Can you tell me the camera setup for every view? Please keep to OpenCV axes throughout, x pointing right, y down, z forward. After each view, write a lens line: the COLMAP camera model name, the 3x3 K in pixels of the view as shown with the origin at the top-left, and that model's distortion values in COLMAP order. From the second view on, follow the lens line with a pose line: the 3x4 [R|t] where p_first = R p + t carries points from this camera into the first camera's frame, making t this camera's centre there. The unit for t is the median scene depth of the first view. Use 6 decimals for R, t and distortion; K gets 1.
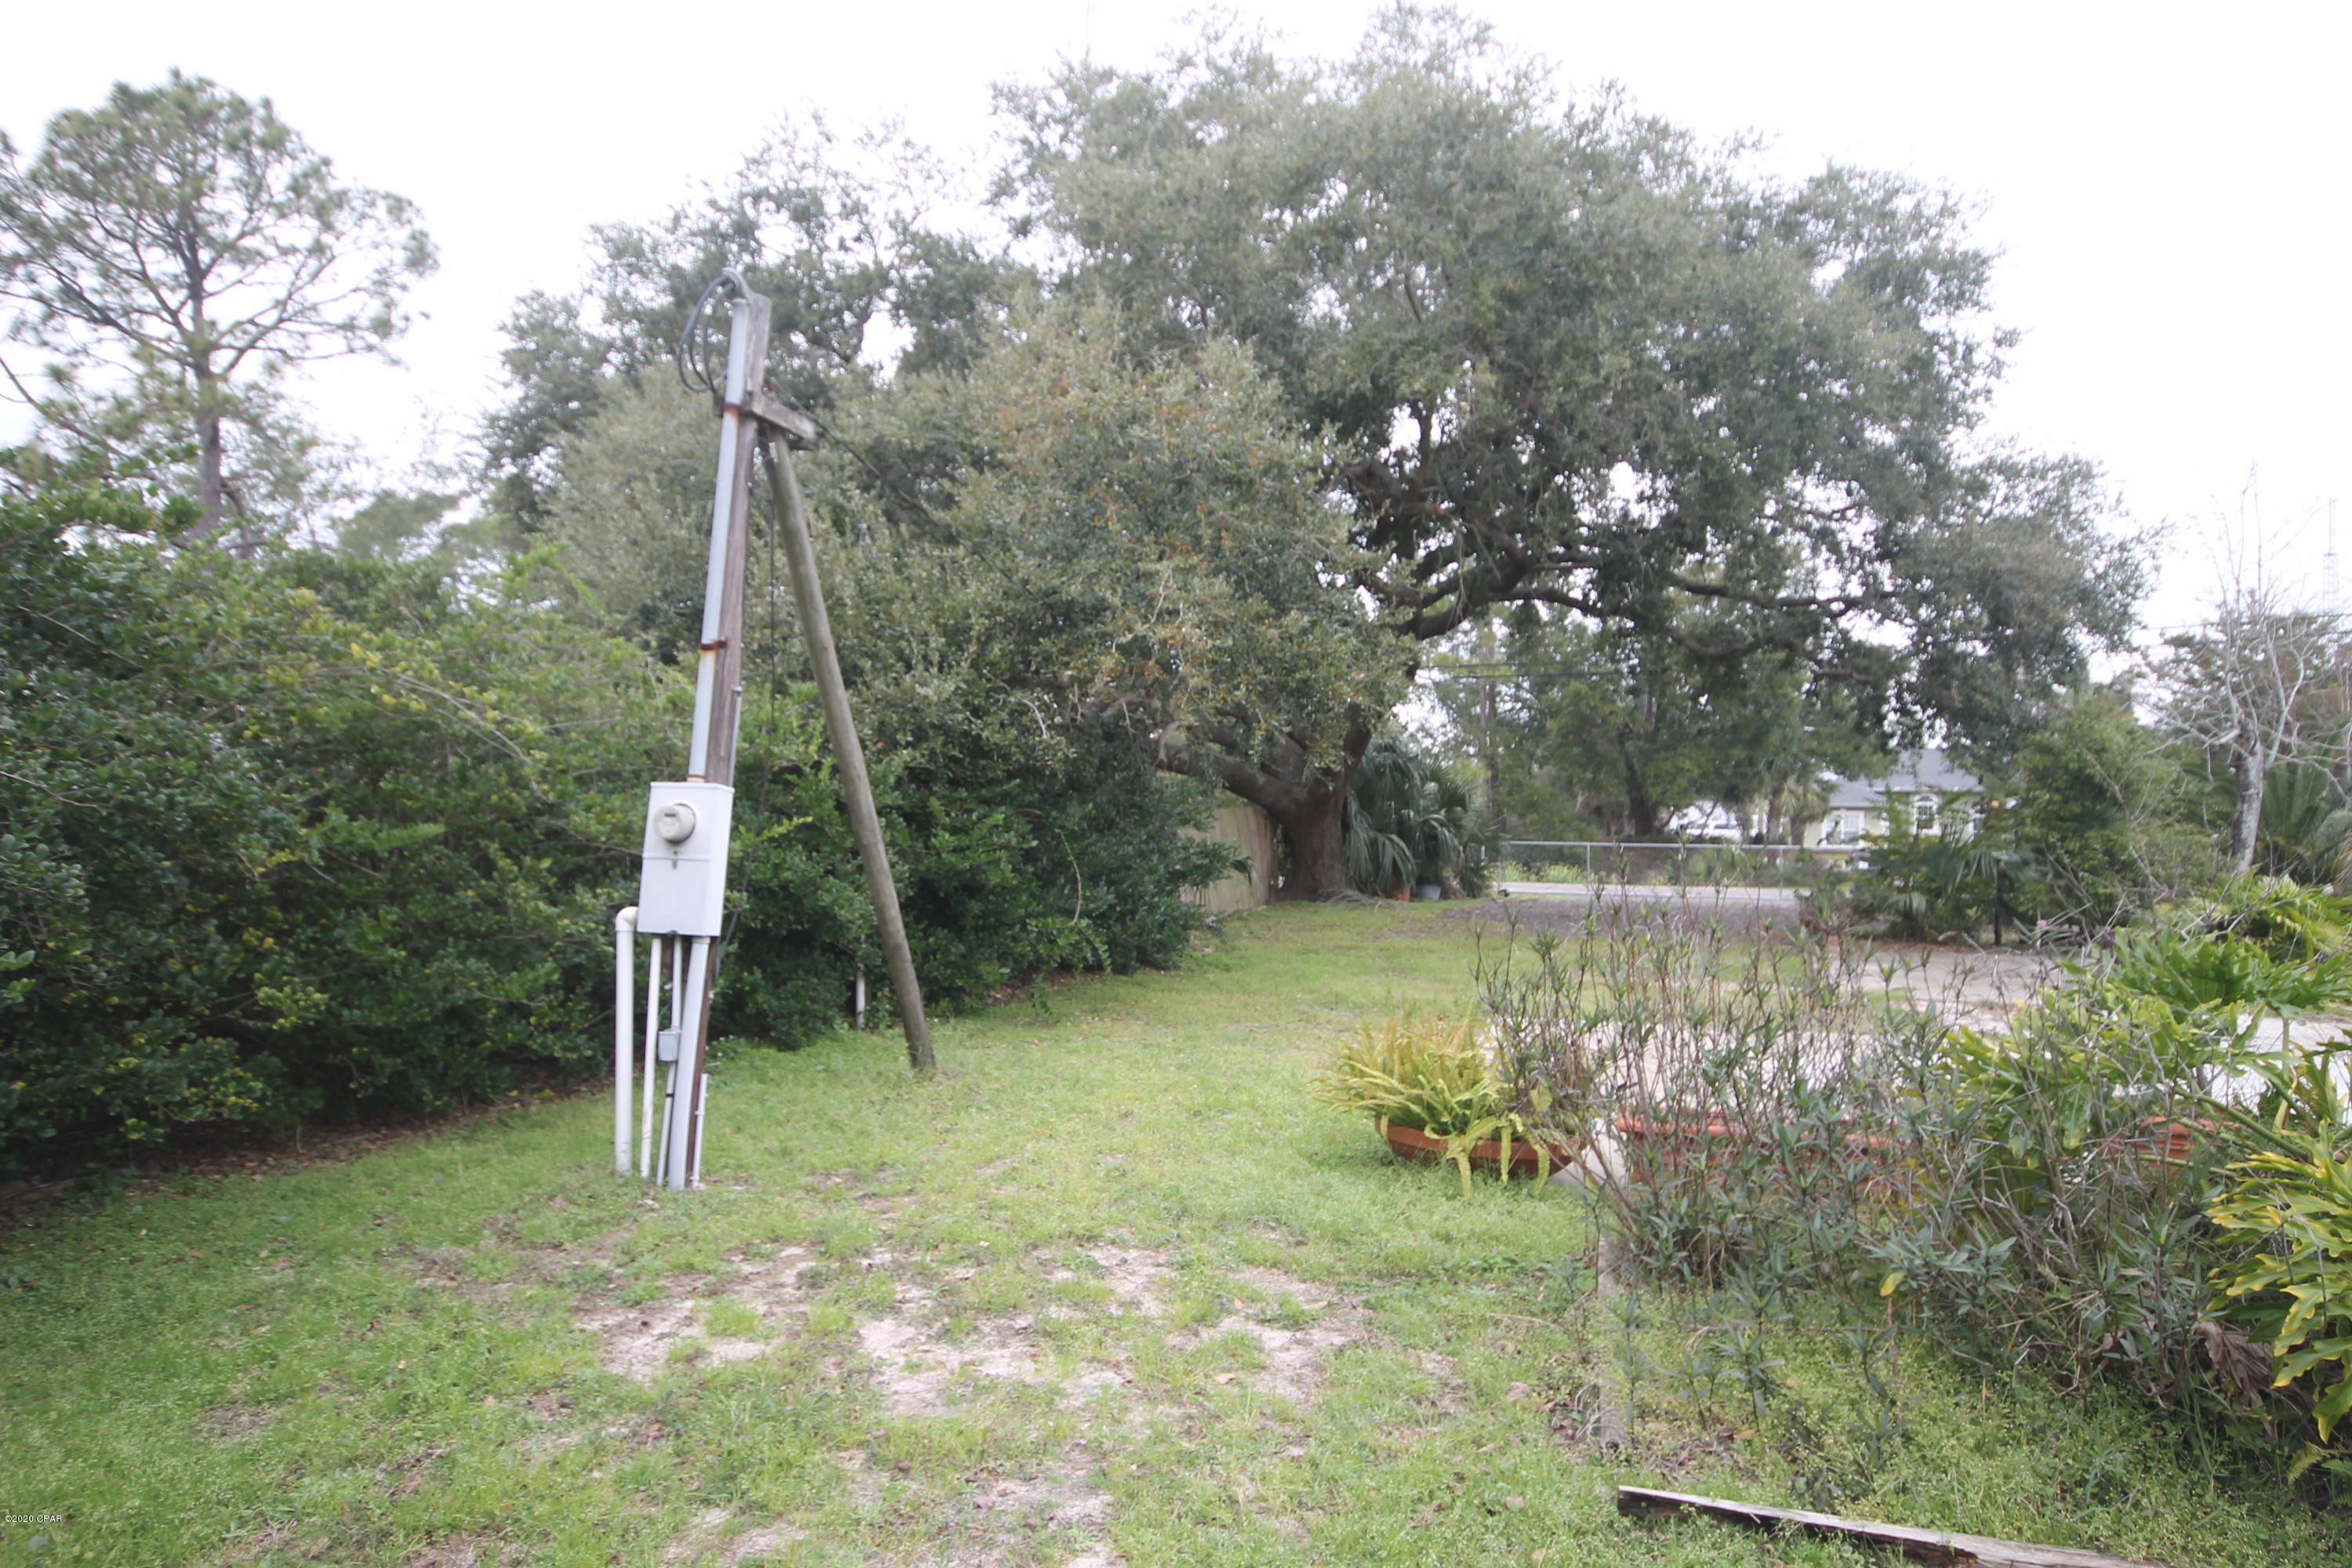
lens RADIAL K [[1420.1, 0, 1201.3], [0, 1420.1, 791.5], [0, 0, 1]] dist [0.020277, -0.003951]
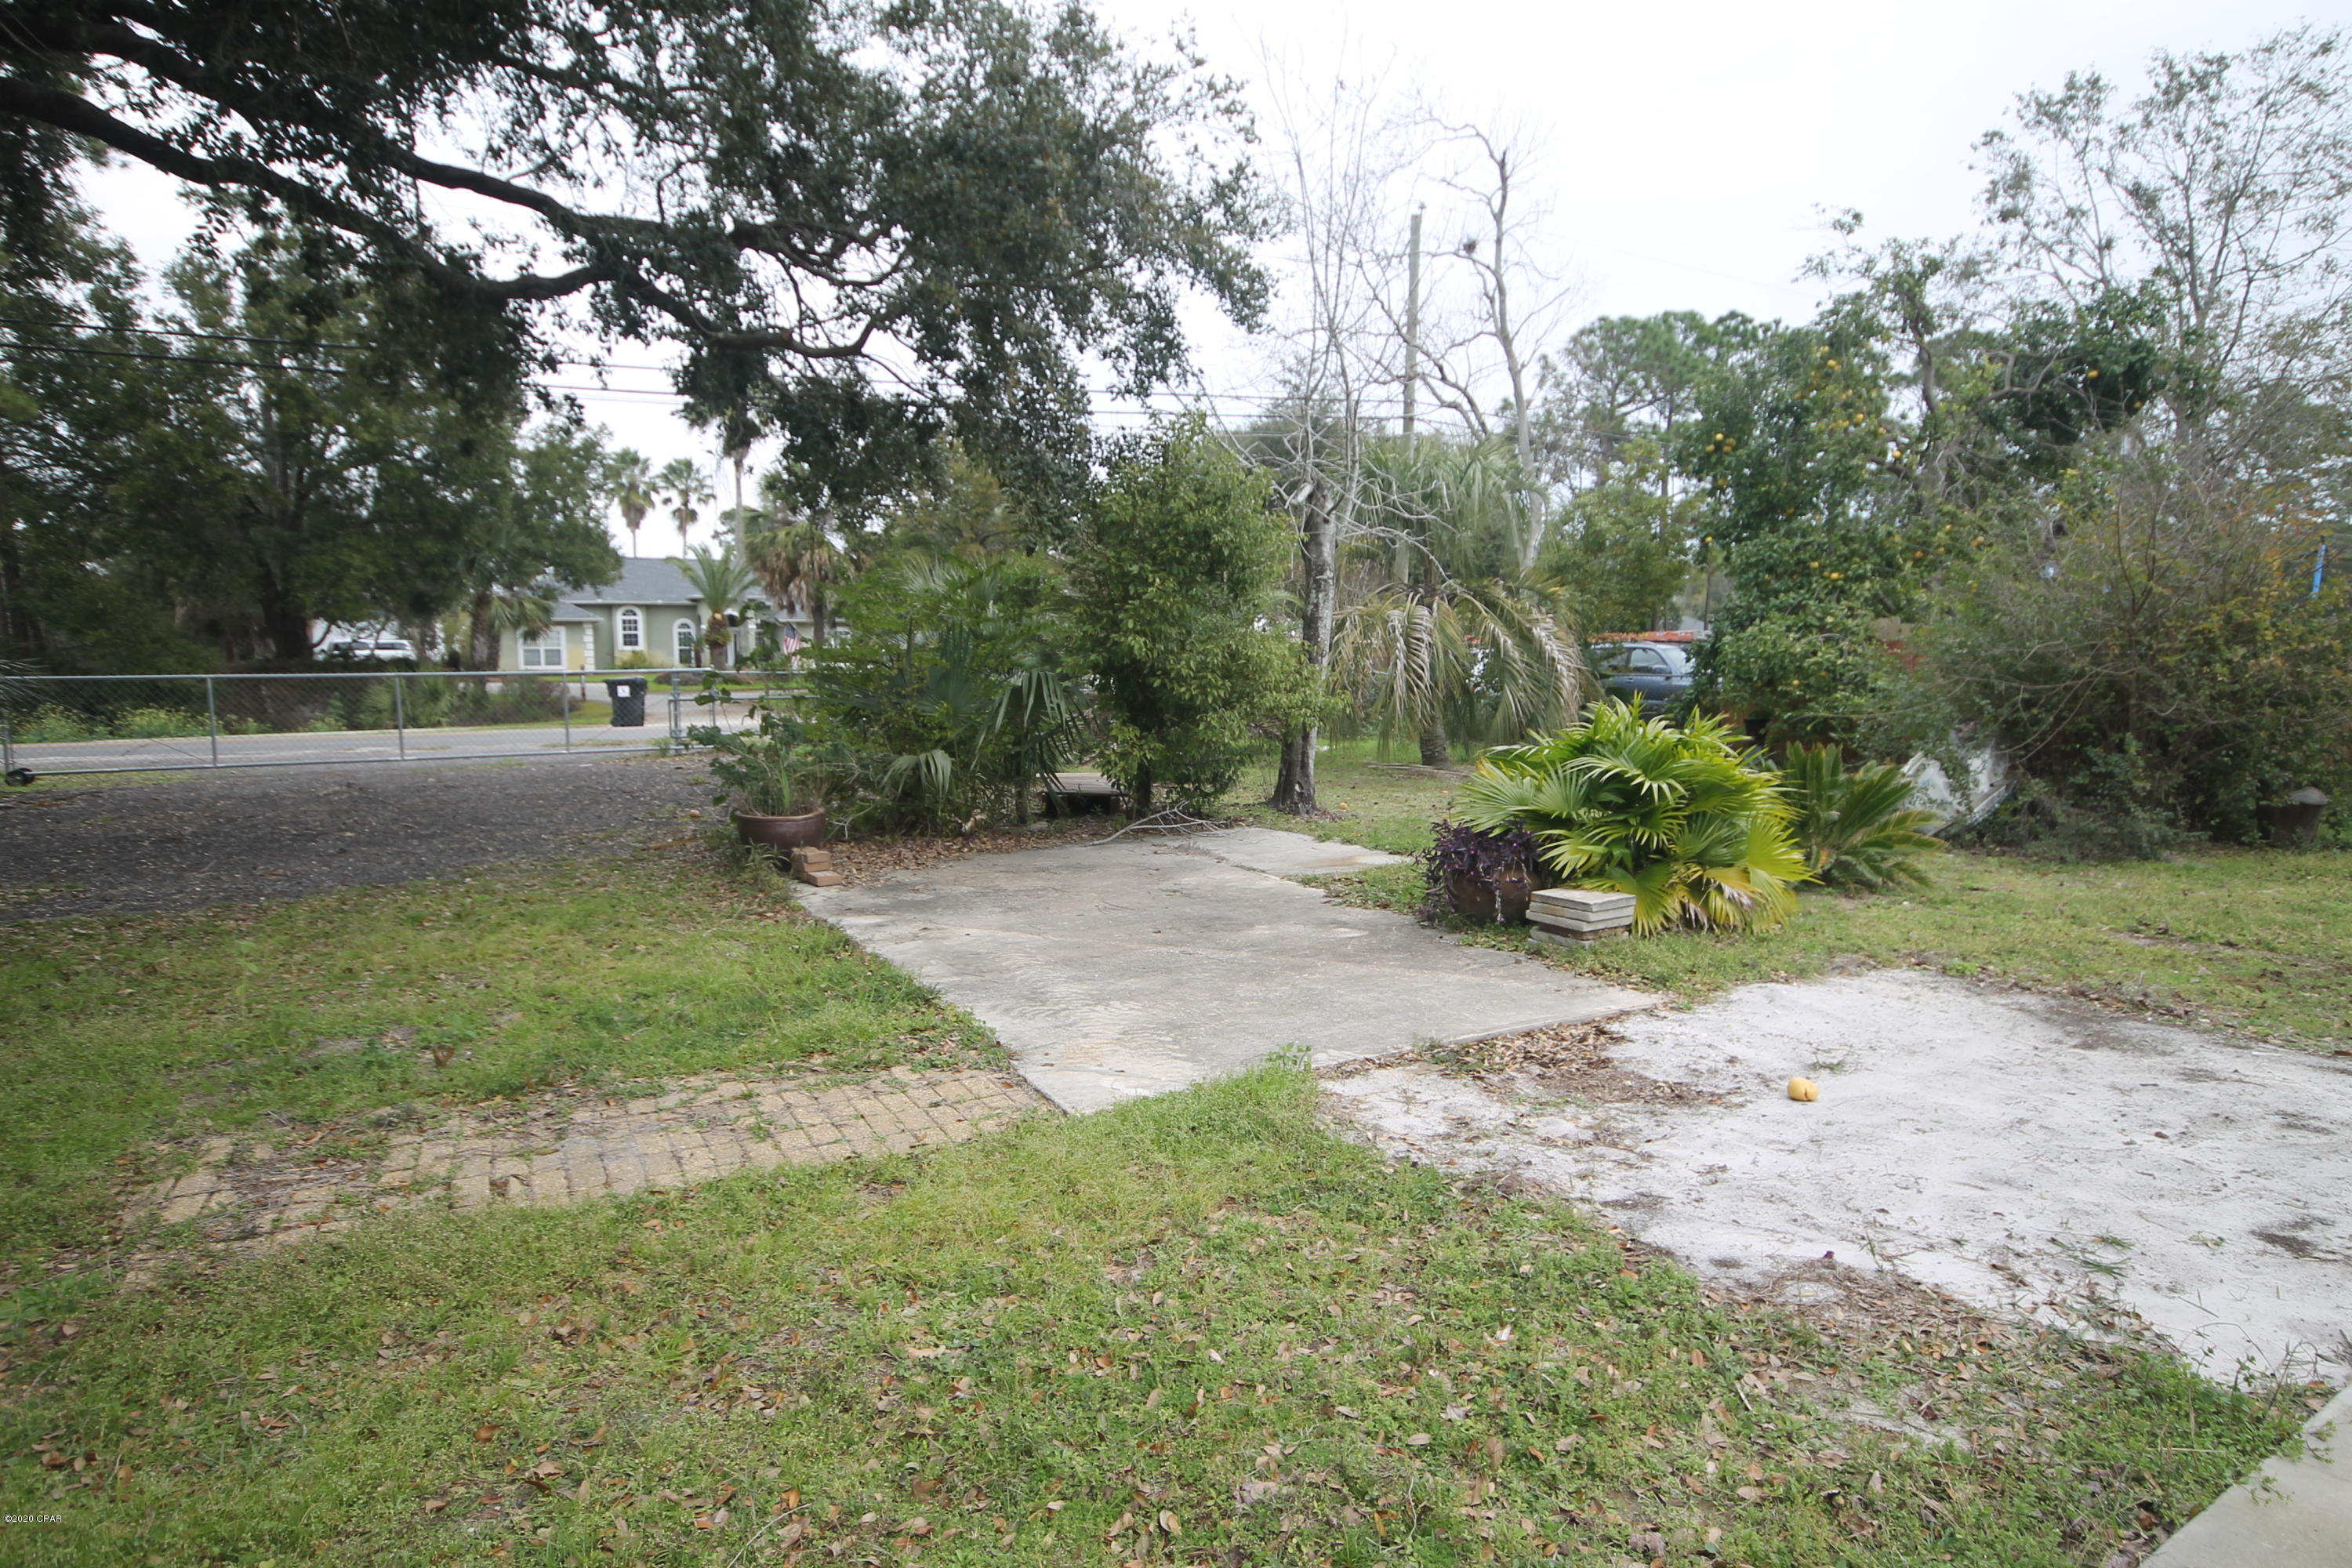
lens RADIAL K [[1406.5, 0, 1204.8], [0, 1406.5, 794.4], [0, 0, 1]] dist [0.019031, 0.001592]
pose [[0.635462, -0.096423, 0.766088, 0.135356], [-0.003242, 0.991830, 0.127526, 0.016189], [-0.772125, -0.083522, 0.629957, 0.523688]]
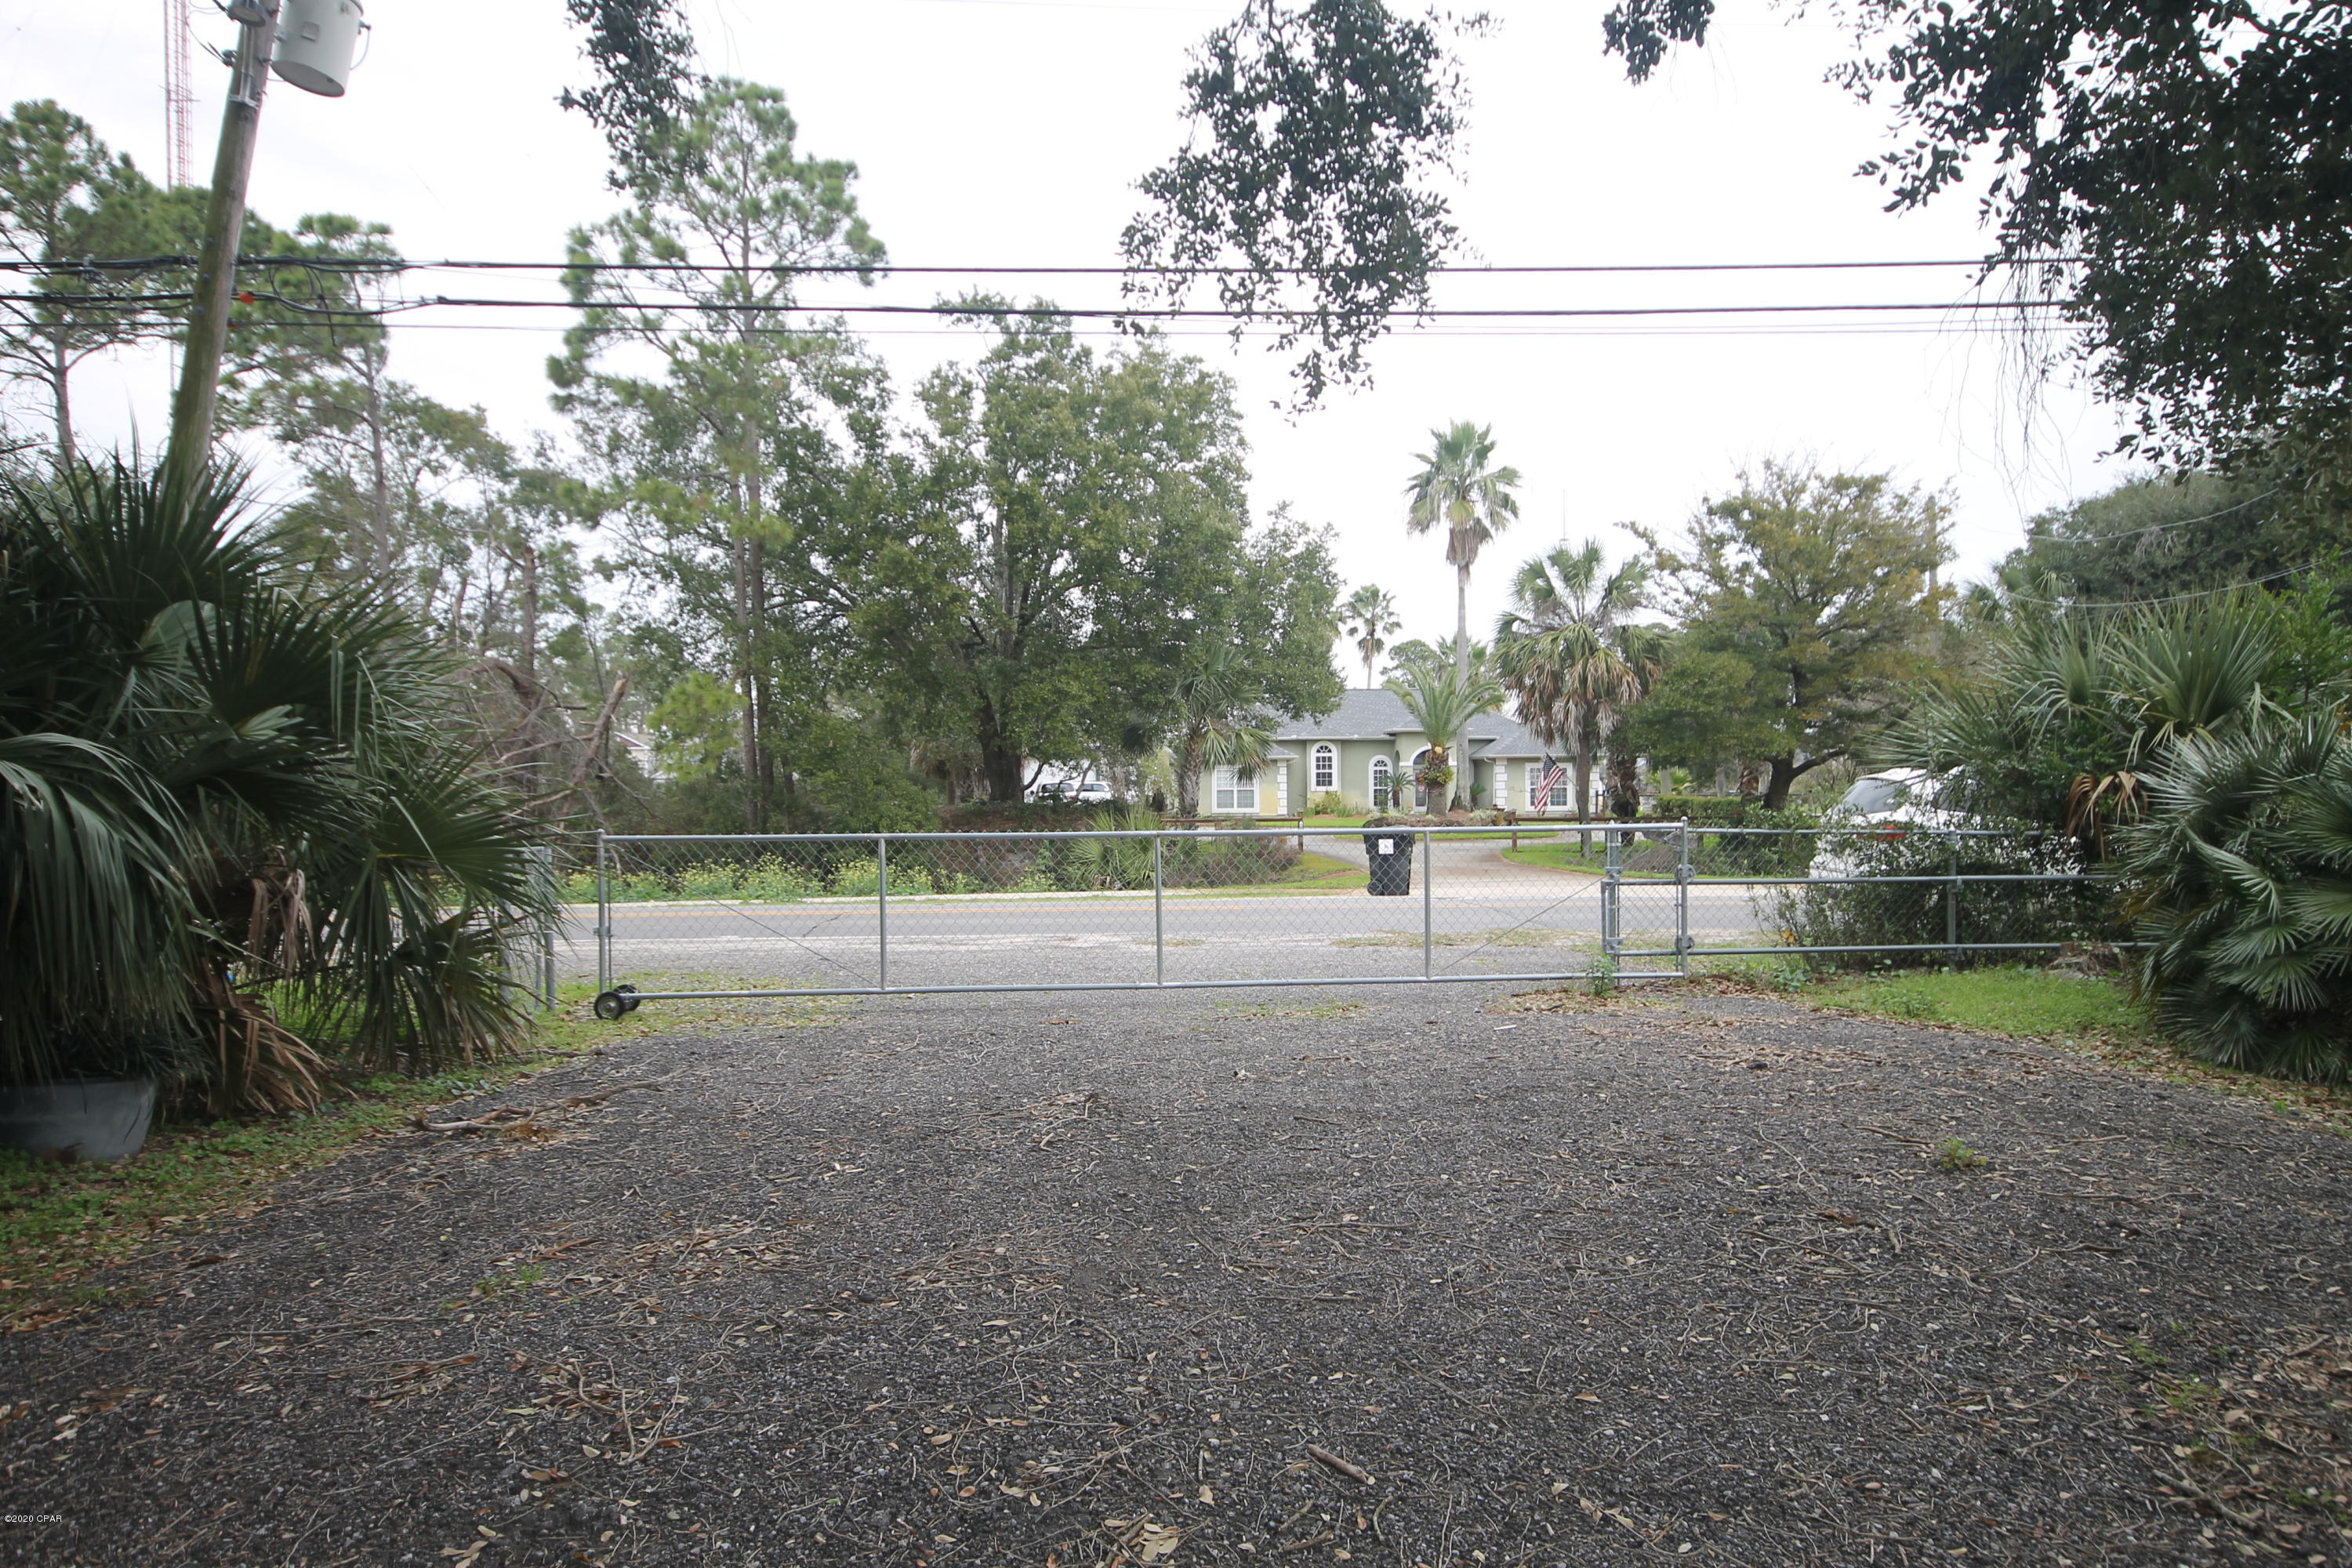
lens RADIAL K [[1505.3, 0, 1185.0], [0, 1505.3, 785.8], [0, 0, 1]] dist [0.047315, -0.000012]
pose [[0.908632, -0.018701, 0.417179, 0.286559], [0.010830, 0.999716, 0.021227, 0.028218], [-0.417457, -0.014770, 0.908577, 0.987611]]
